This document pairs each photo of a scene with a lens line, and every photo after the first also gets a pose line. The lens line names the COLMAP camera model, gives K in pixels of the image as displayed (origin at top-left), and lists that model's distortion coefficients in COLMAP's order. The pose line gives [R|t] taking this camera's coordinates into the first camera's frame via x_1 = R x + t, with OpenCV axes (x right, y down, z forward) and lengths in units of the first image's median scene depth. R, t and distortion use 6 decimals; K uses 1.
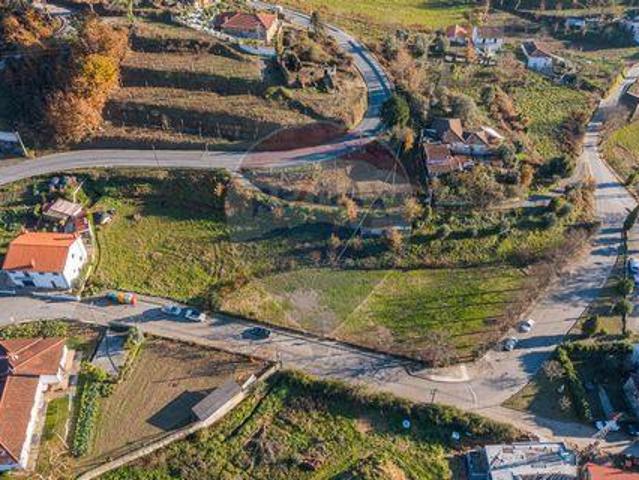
lens RADIAL K [[570.7, 0, 319.5], [0, 570.7, 240.0], [0, 0, 1]] dist [-0.013044, -0.008577]
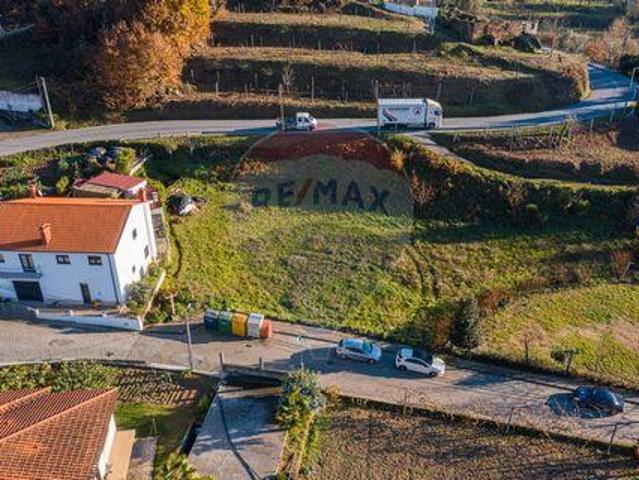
lens RADIAL K [[570.7, 0, 319.5], [0, 570.7, 240.0], [0, 0, 1]] dist [-0.013044, -0.008577]
pose [[0.999986, -0.000342, -0.005326, -0.268818], [-0.001206, 0.957672, -0.287858, 0.155343], [0.005199, 0.287860, 0.957658, 0.537168]]
